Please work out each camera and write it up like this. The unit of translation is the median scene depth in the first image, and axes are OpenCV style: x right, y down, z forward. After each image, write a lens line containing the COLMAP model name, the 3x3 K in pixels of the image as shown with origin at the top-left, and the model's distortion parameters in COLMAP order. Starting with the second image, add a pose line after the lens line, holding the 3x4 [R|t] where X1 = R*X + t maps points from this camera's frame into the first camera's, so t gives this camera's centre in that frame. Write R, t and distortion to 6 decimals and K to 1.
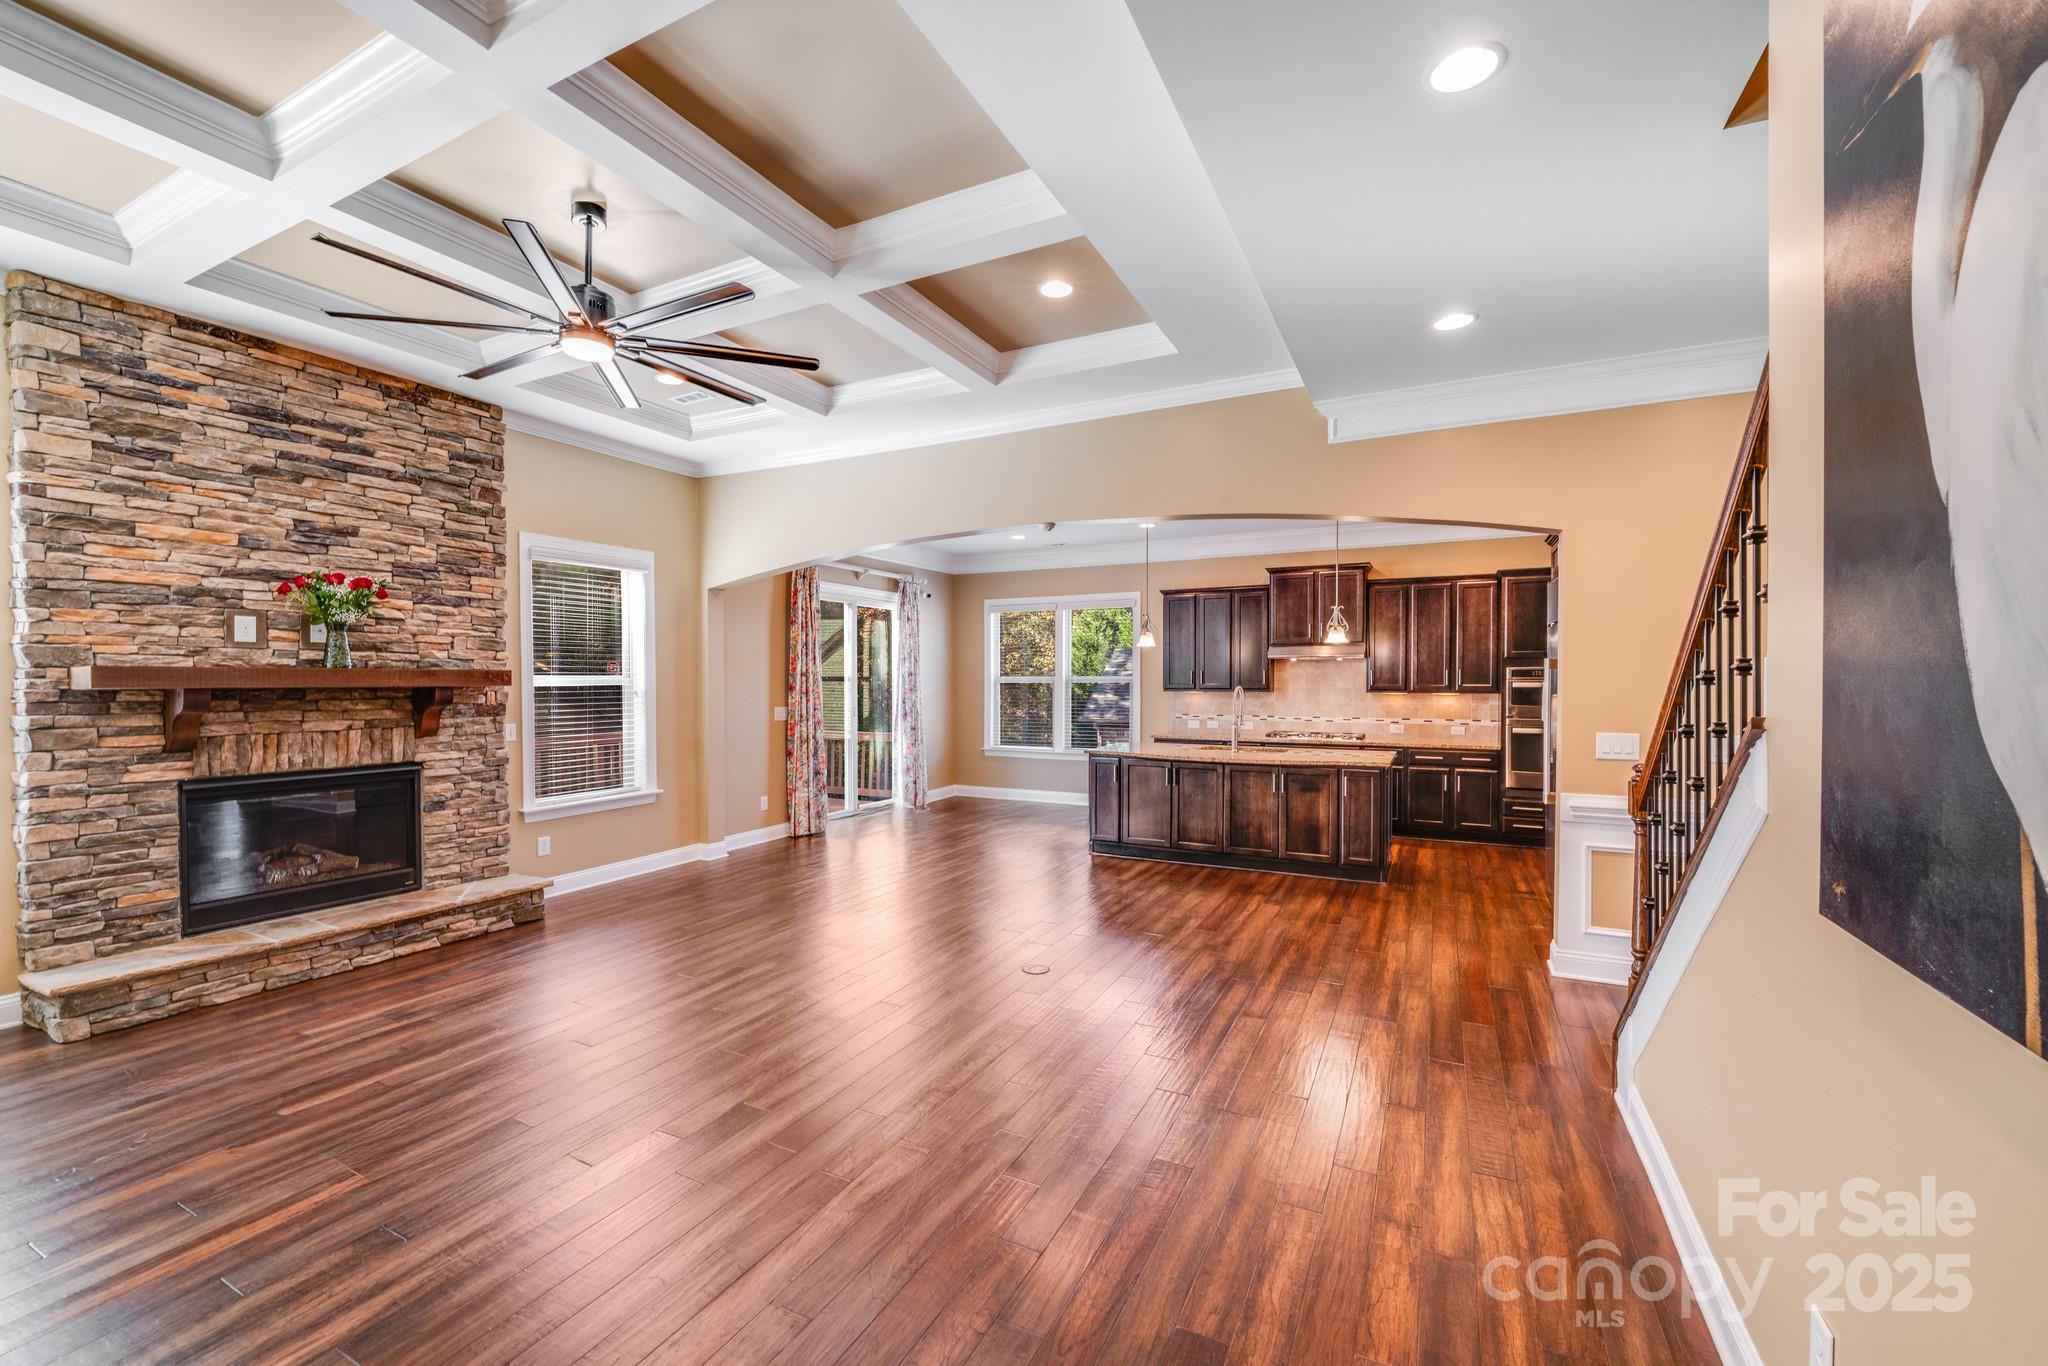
lens RADIAL K [[823.6, 0, 1021.0], [0, 823.6, 693.7], [0, 0, 1]] dist [0.000268, -0.000102]
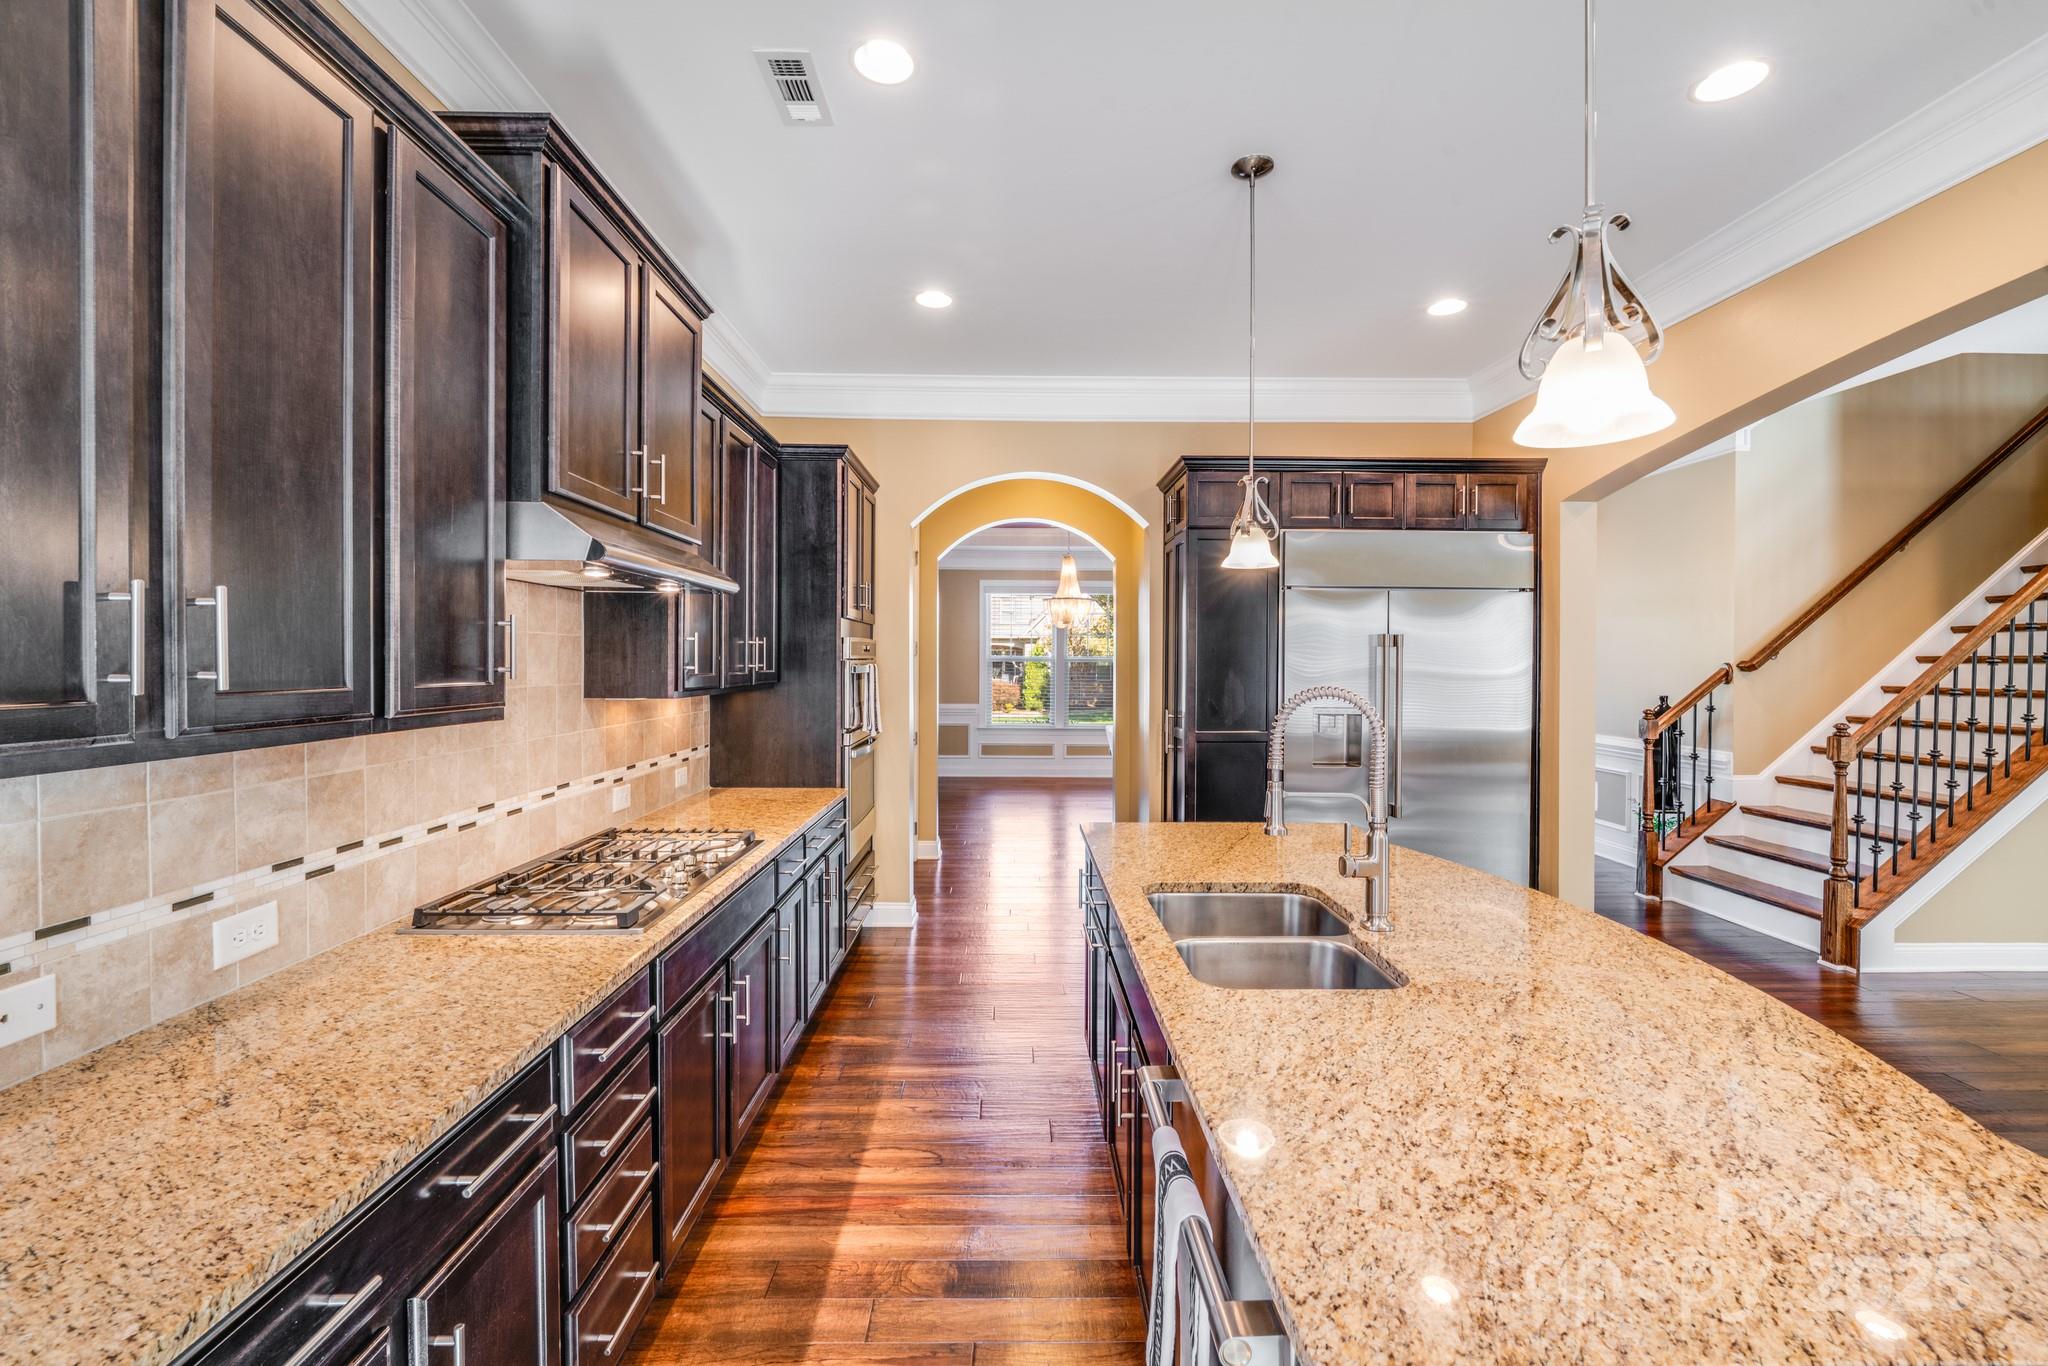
lens RADIAL K [[836.3, 0, 1014.4], [0, 836.3, 659.9], [0, 0, 1]] dist [-0.001095, -0.005940]
pose [[-0.461522, -0.000067, 0.887129, 0.063427], [0.013471, 0.999884, 0.007084, -0.017736], [-0.887027, 0.015220, -0.461467, 1.075038]]
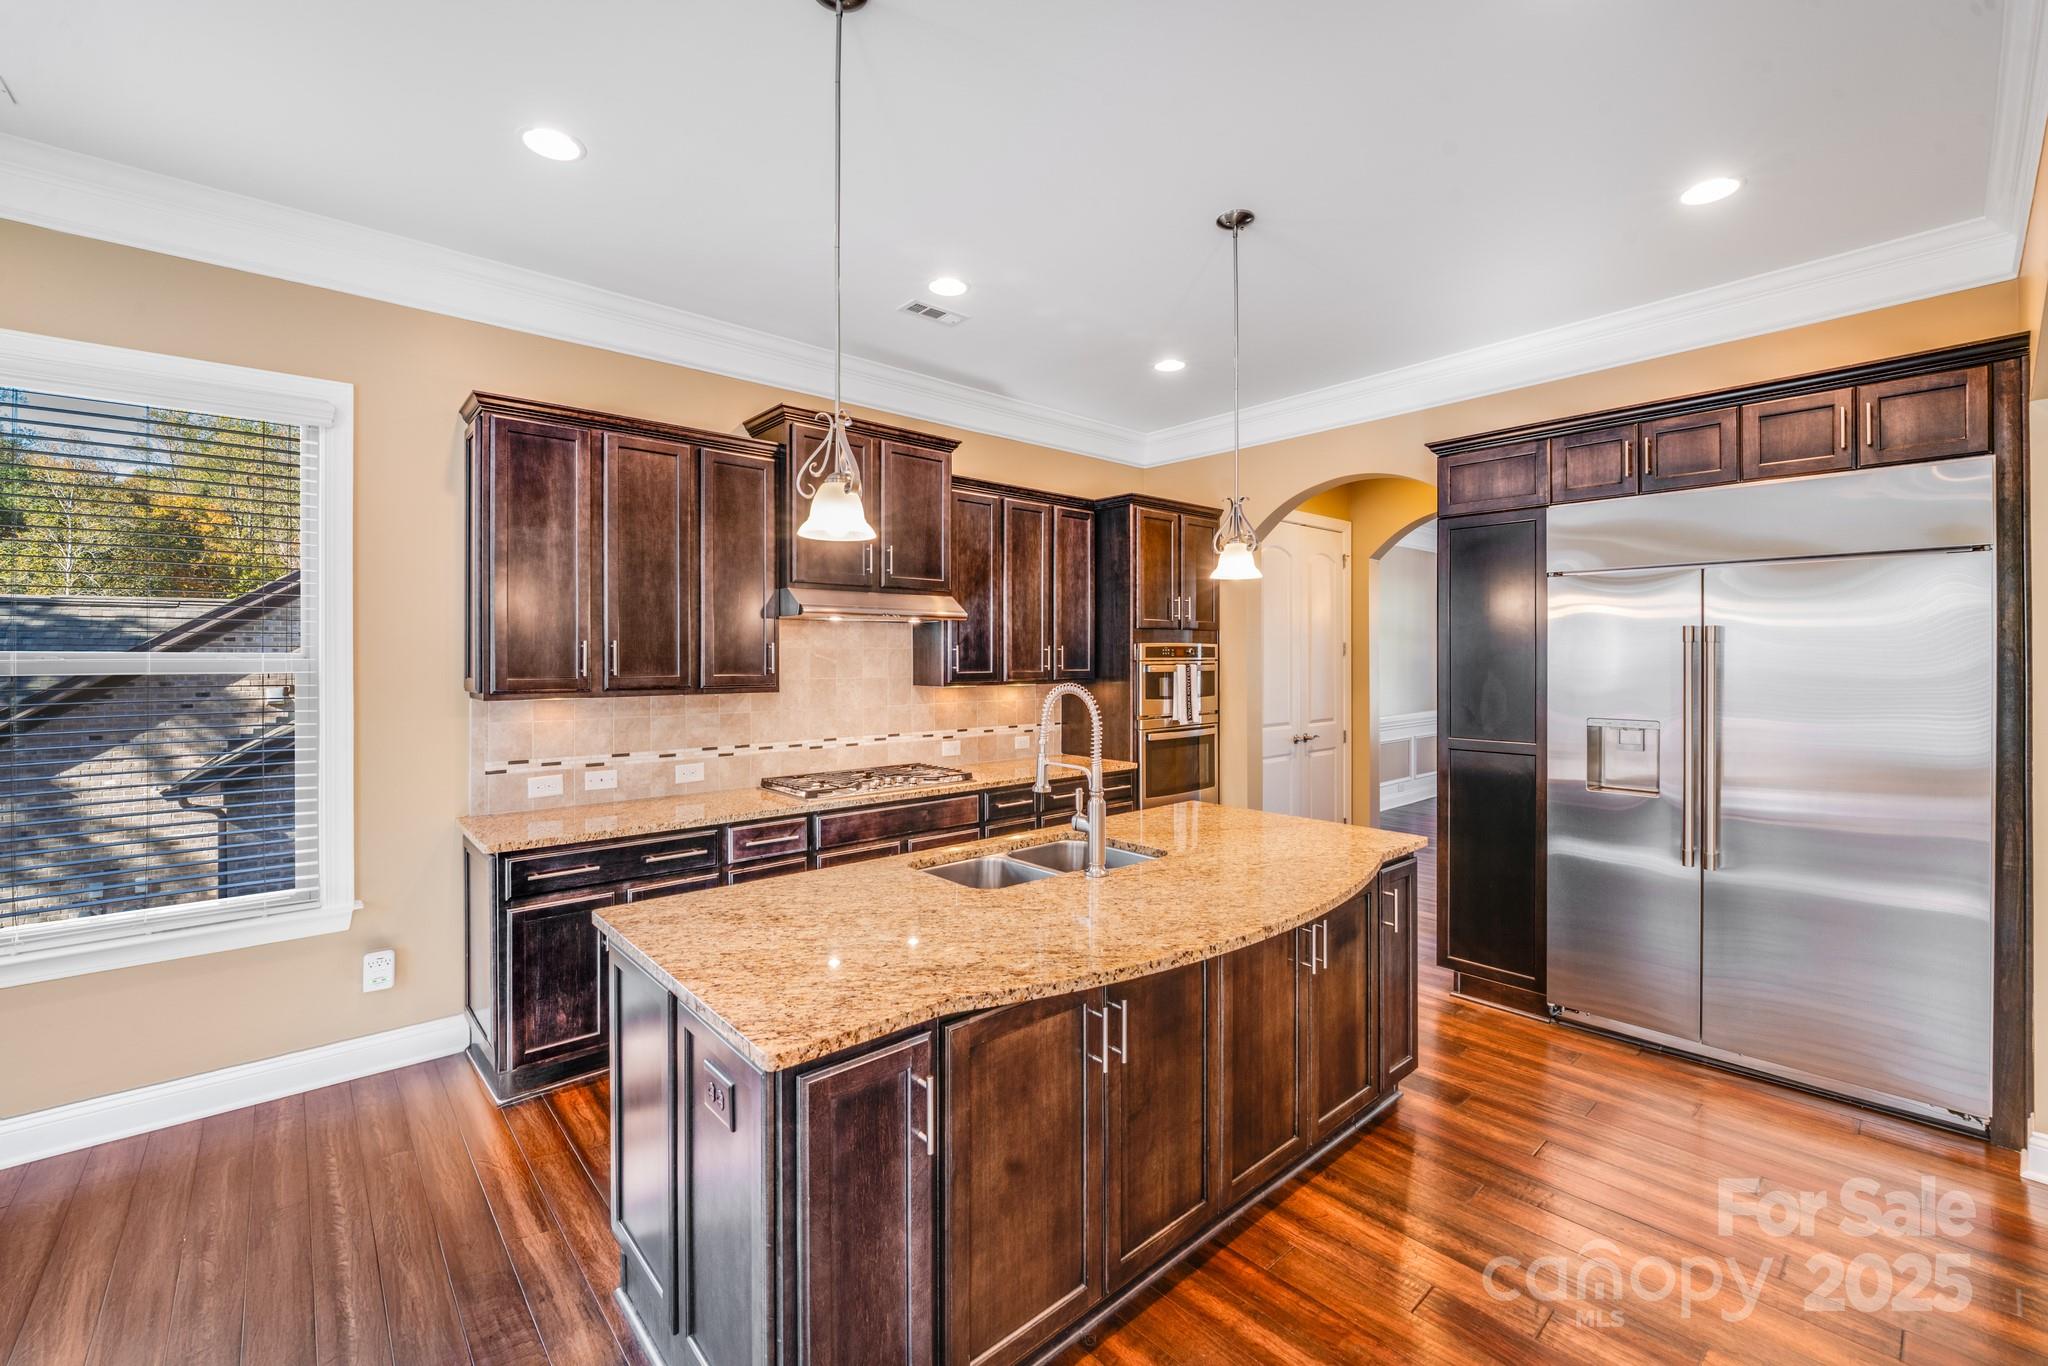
lens RADIAL K [[836.3, 0, 1014.4], [0, 836.3, 659.9], [0, 0, 1]] dist [-0.001095, -0.005940]
pose [[0.376163, -0.002206, 0.926551, -0.065442], [0.019515, 0.999794, -0.005542, -0.015143], [-0.926348, 0.020166, 0.376129, 0.785101]]
